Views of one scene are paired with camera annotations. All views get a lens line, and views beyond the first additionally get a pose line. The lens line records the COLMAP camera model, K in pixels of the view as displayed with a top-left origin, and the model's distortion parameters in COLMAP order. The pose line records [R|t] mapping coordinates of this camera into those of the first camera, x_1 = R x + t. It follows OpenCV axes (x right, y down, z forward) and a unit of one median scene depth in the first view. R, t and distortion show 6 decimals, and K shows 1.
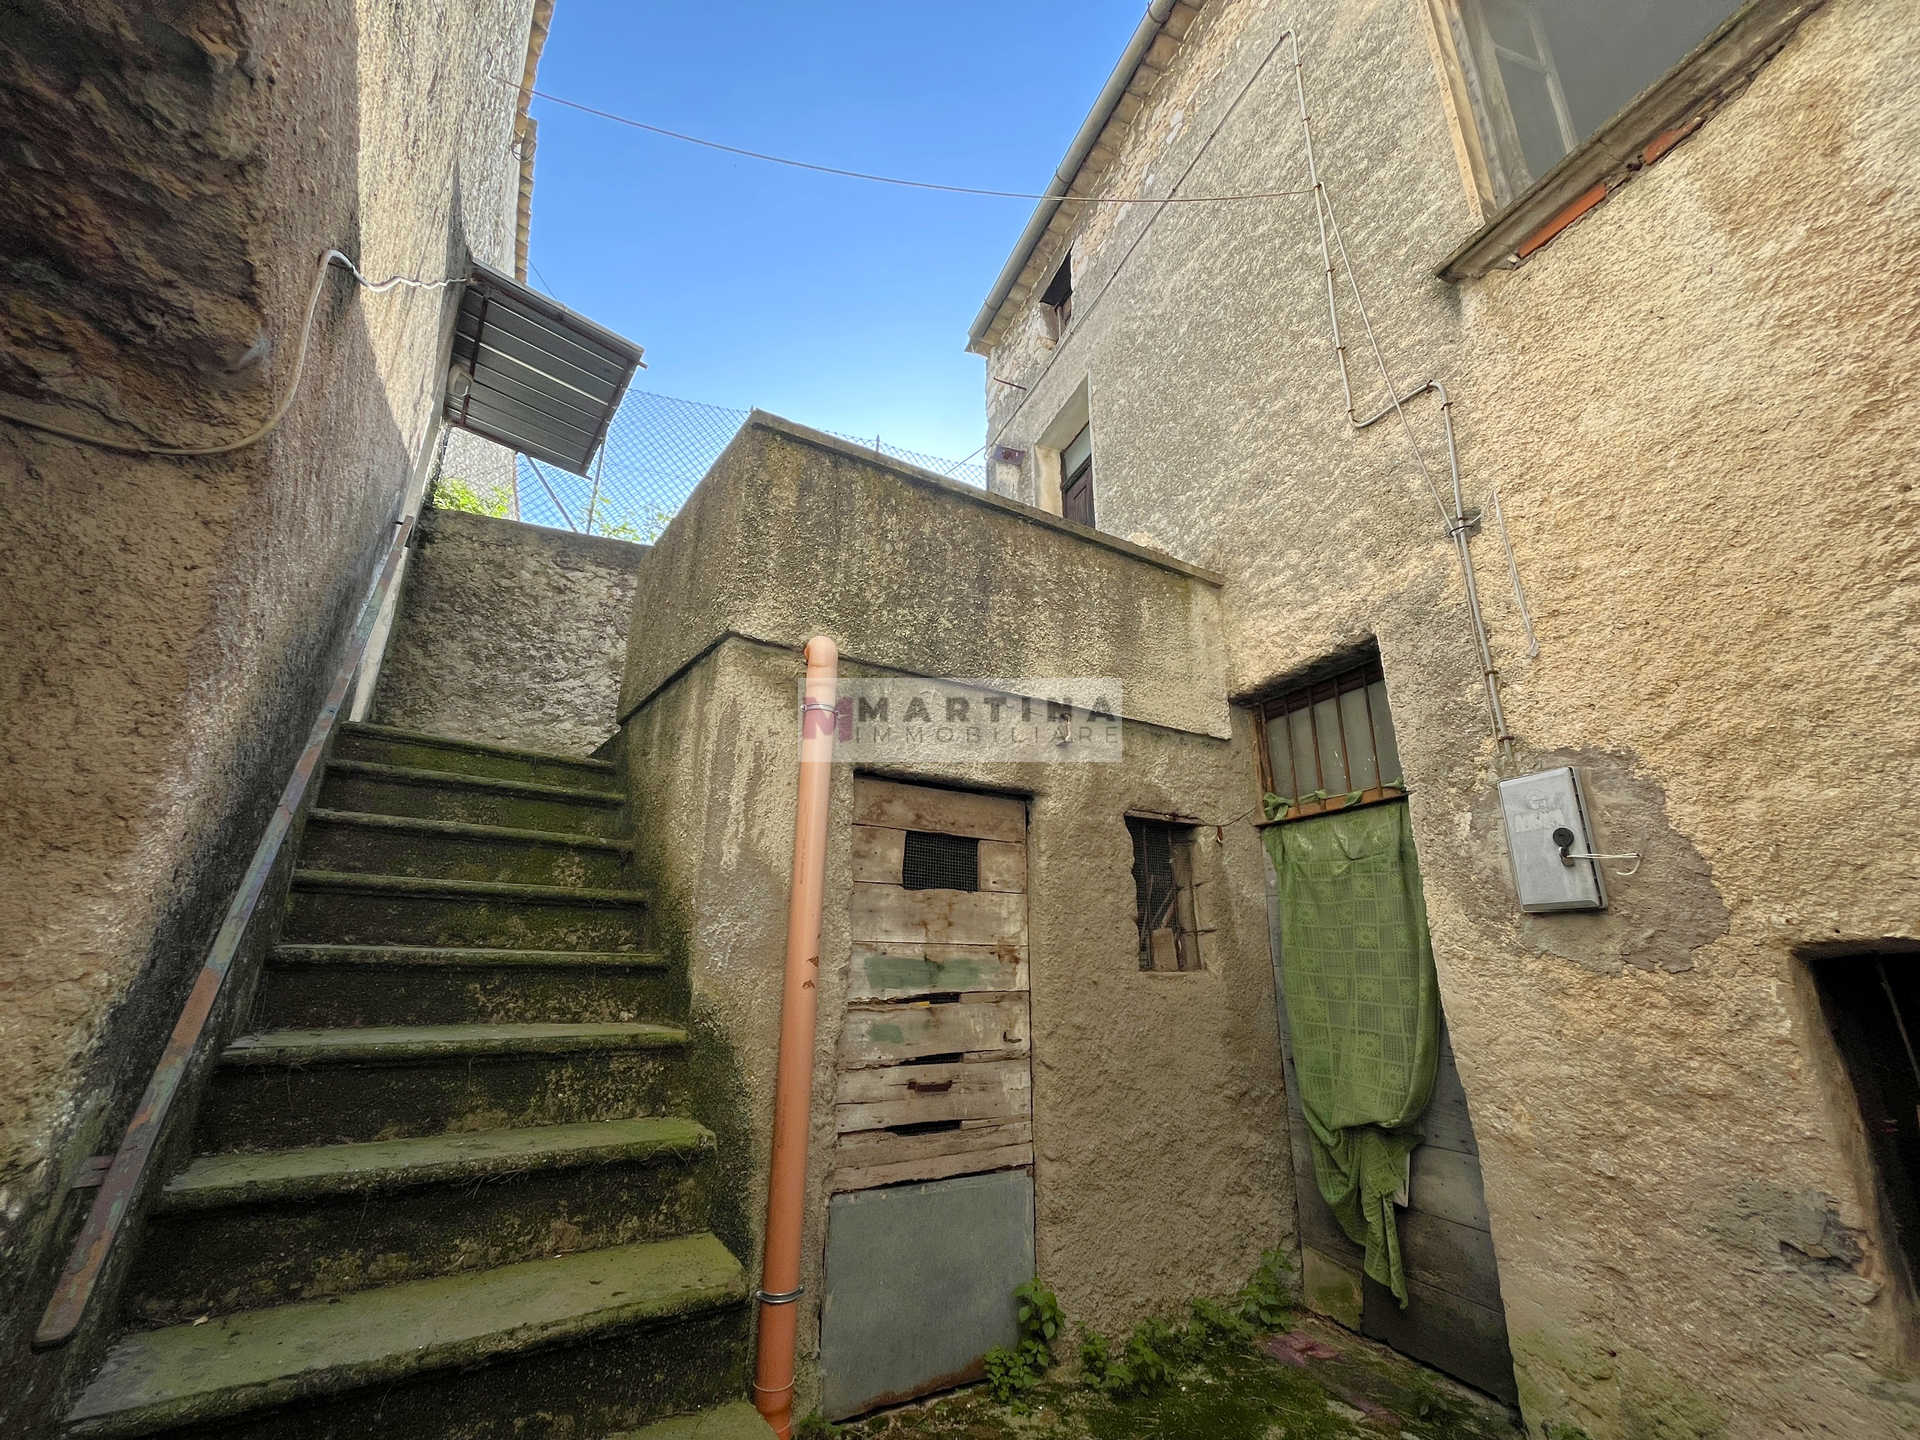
lens RADIAL K [[773.7, 0, 963.1], [0, 773.7, 722.1], [0, 0, 1]] dist [-0.003049, 0.000435]
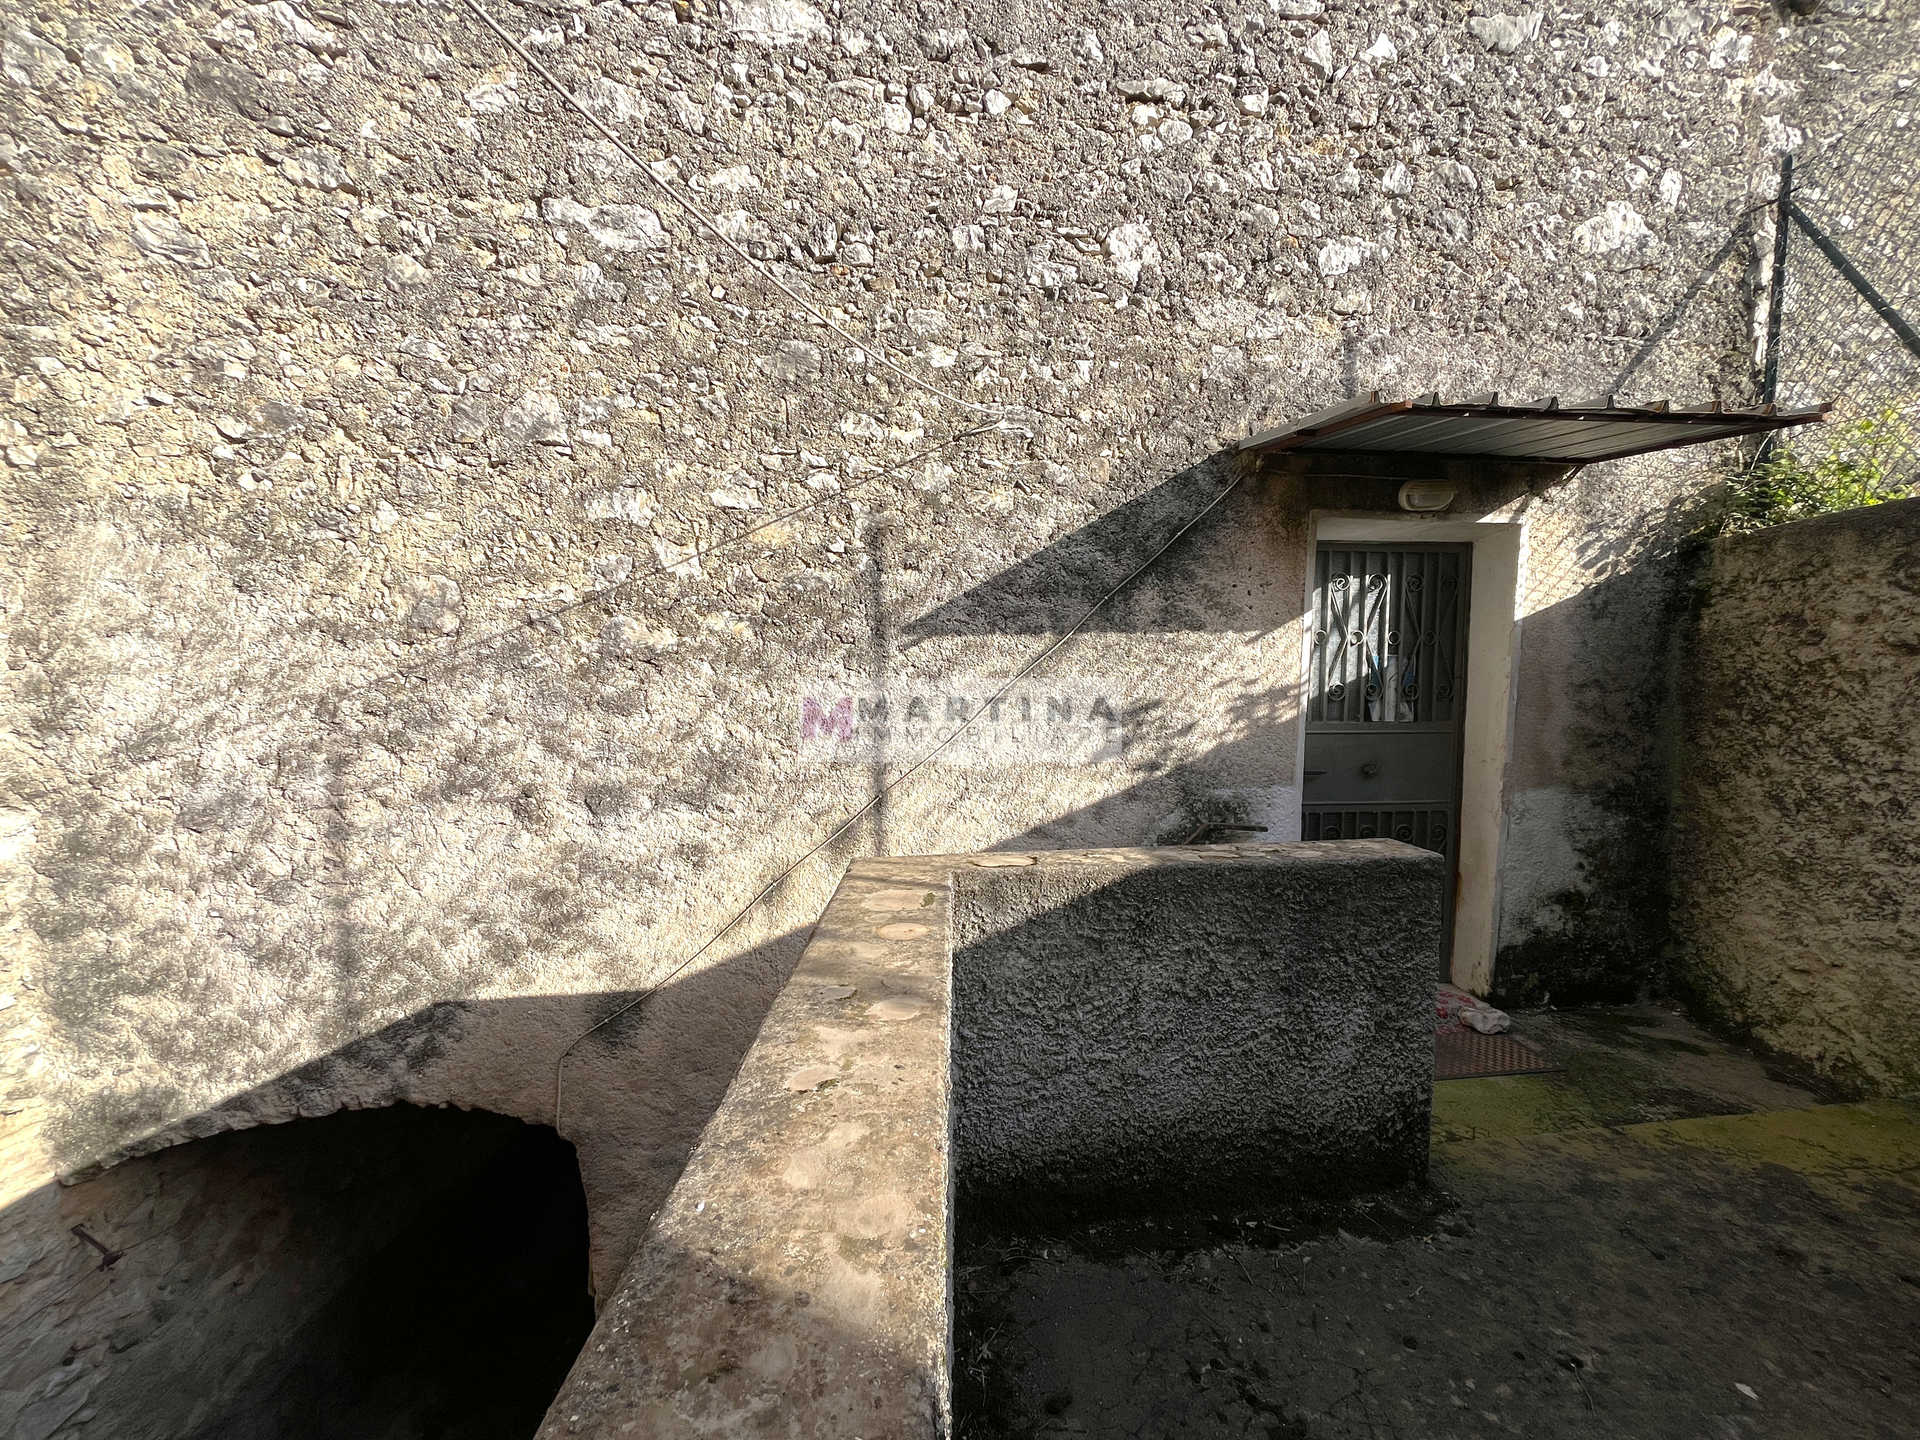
lens RADIAL K [[773.7, 0, 957.9], [0, 773.7, 726.5], [0, 0, 1]] dist [-0.003049, 0.000435]
pose [[-0.500625, 0.051068, -0.864157, 0.293760], [0.248960, 0.964578, -0.087225, -0.455086], [0.829092, -0.258808, -0.495605, 1.516563]]
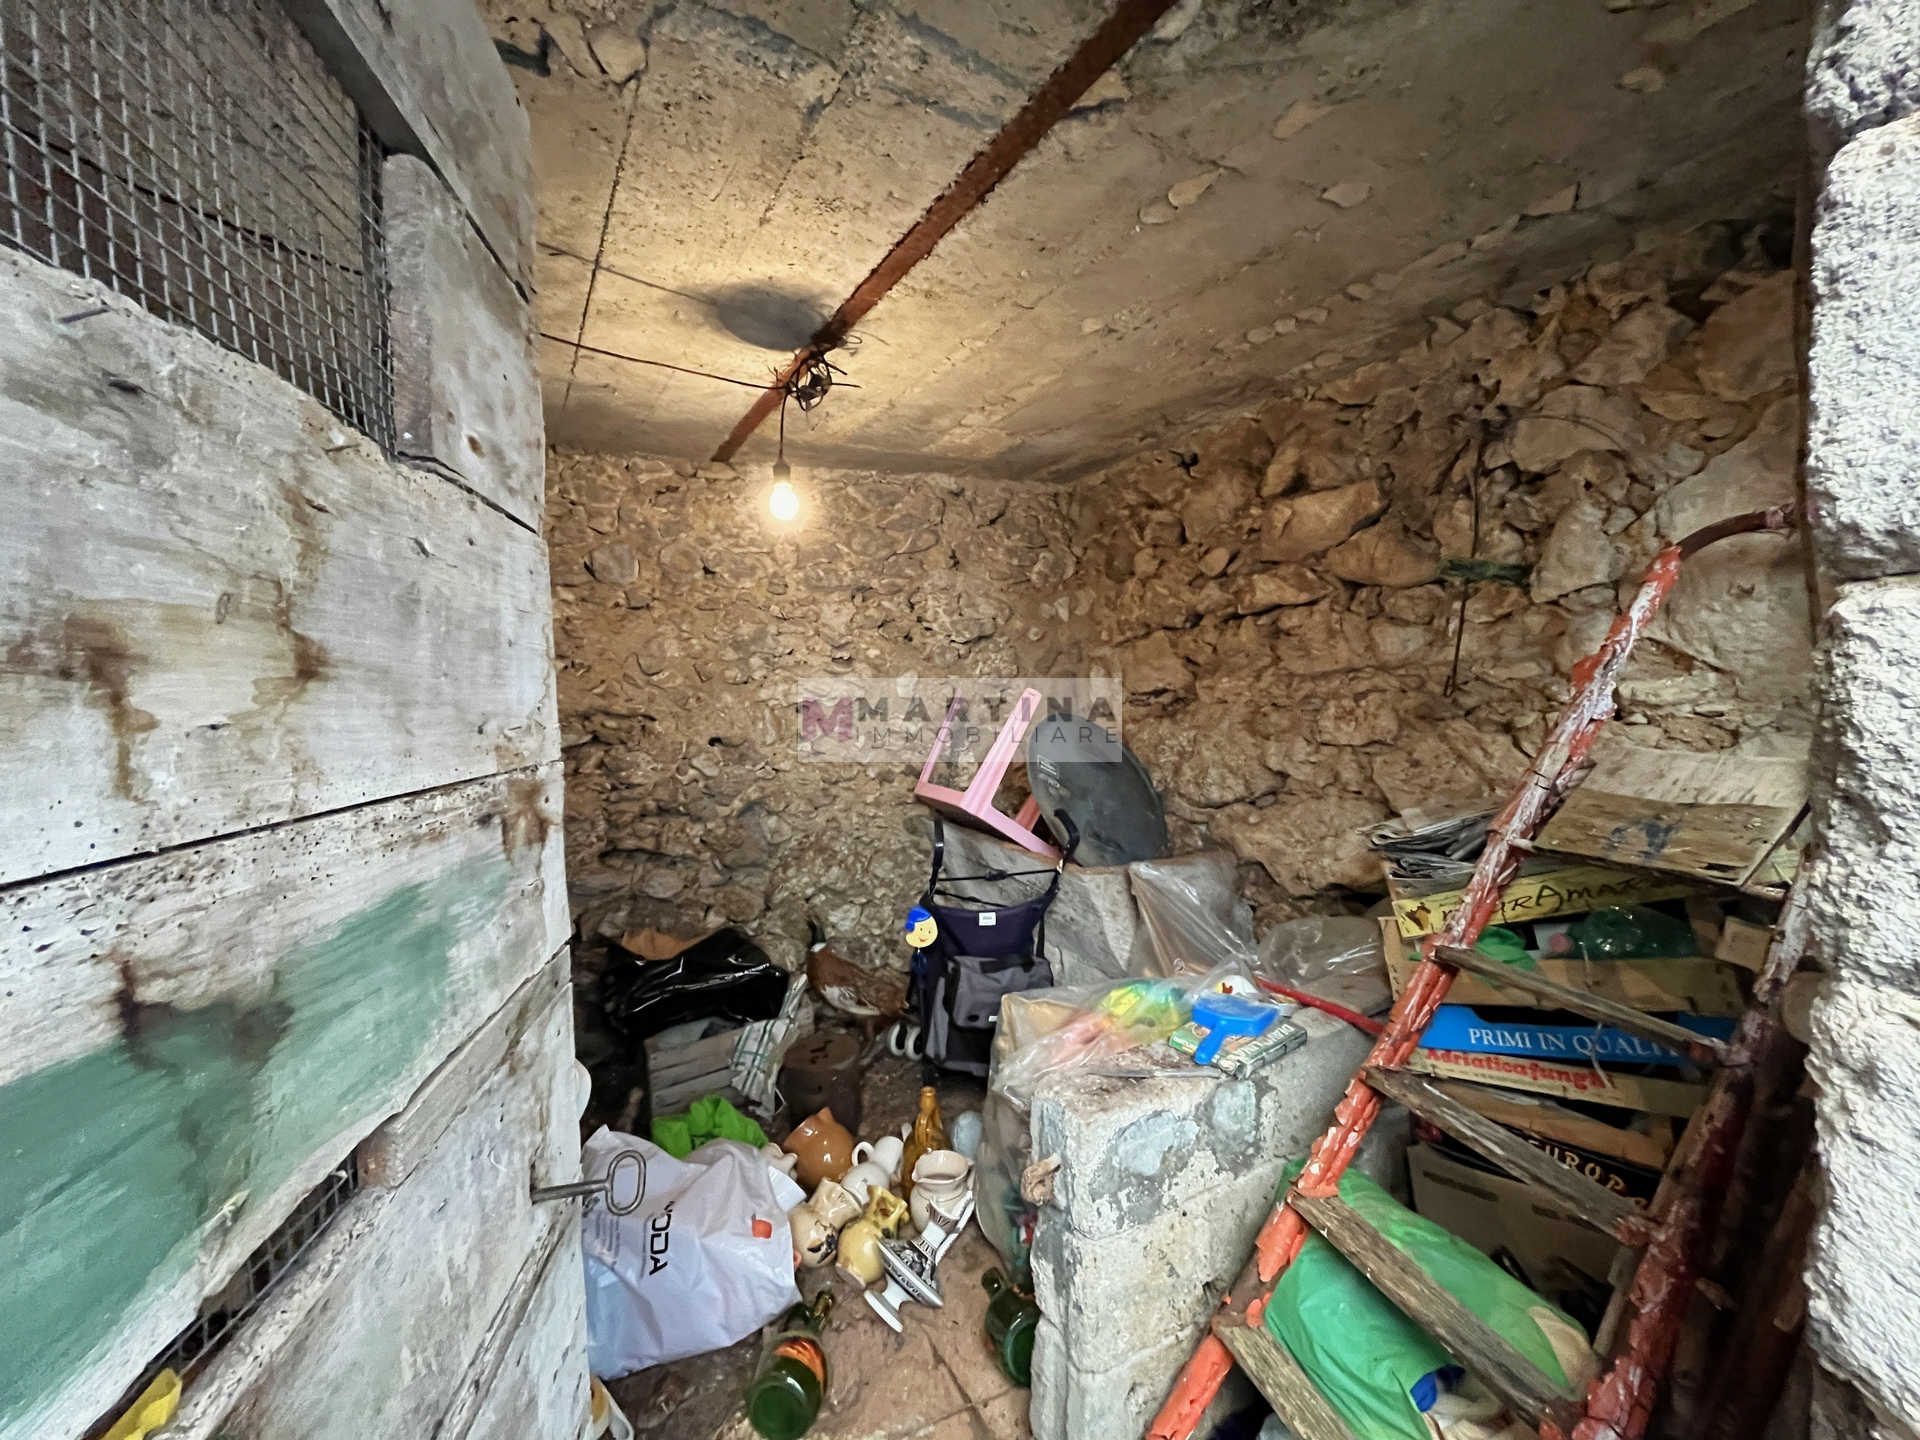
lens RADIAL K [[773.7, 0, 961.1], [0, 773.7, 720.6], [0, 0, 1]] dist [-0.003049, 0.000435]
pose [[0.355526, -0.035529, 0.933991, -0.103572], [-0.272207, 0.952024, 0.139831, 0.242152], [-0.894150, -0.303953, 0.328798, 0.932935]]
